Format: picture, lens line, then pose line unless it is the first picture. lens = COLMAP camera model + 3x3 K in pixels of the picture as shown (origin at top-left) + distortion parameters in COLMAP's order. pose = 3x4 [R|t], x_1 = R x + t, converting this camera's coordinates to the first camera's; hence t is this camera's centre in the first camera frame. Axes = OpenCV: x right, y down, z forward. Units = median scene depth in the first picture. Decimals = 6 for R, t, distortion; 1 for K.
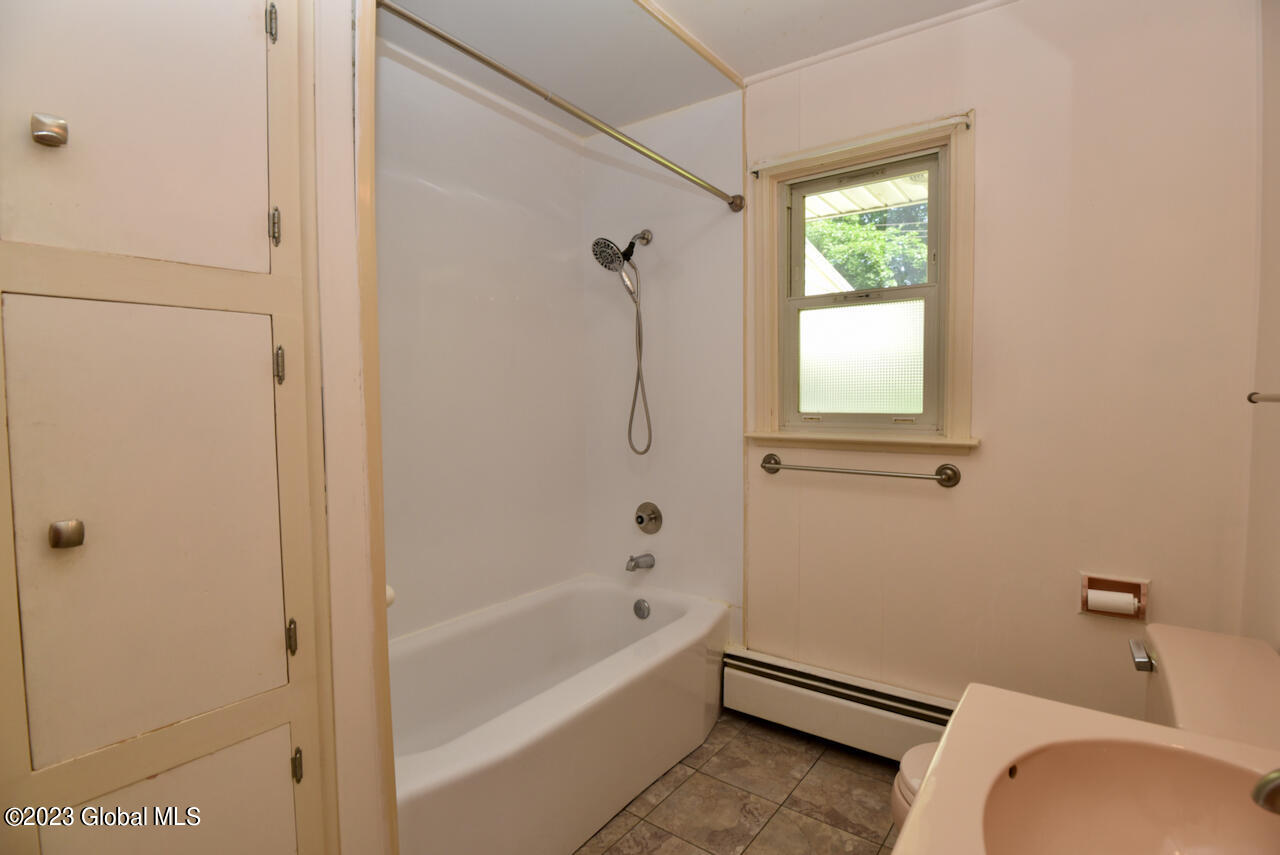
lens RADIAL K [[632.6, 0, 640.4], [0, 632.6, 428.6], [0, 0, 1]] dist [-0.024304, -0.015418]
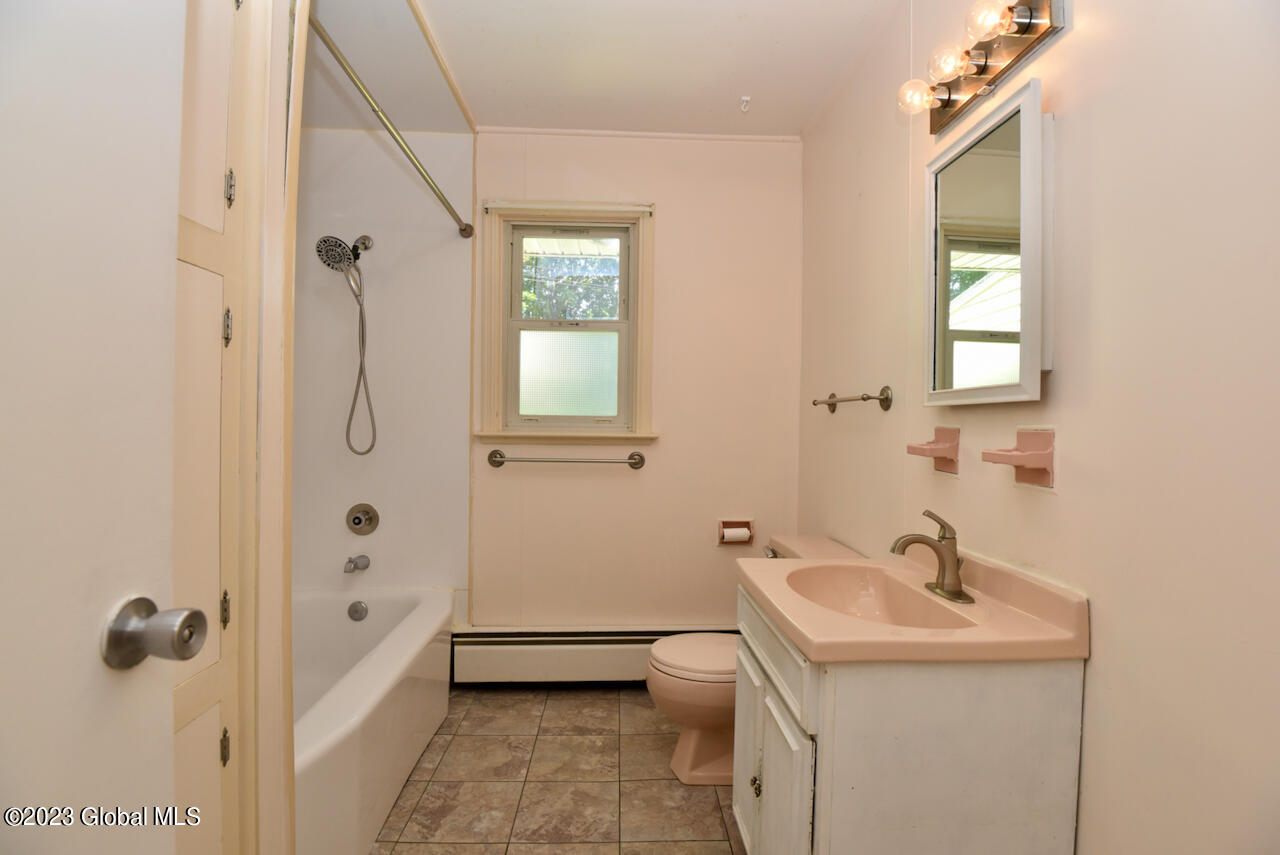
lens RADIAL K [[638.2, 0, 655.7], [0, 638.2, 430.1], [0, 0, 1]] dist [-0.028734, -0.000396]
pose [[0.765291, 0.009478, 0.643615, -0.334585], [0.016266, 0.999288, -0.034057, 0.050150], [-0.643479, 0.036532, 0.764591, -0.089736]]
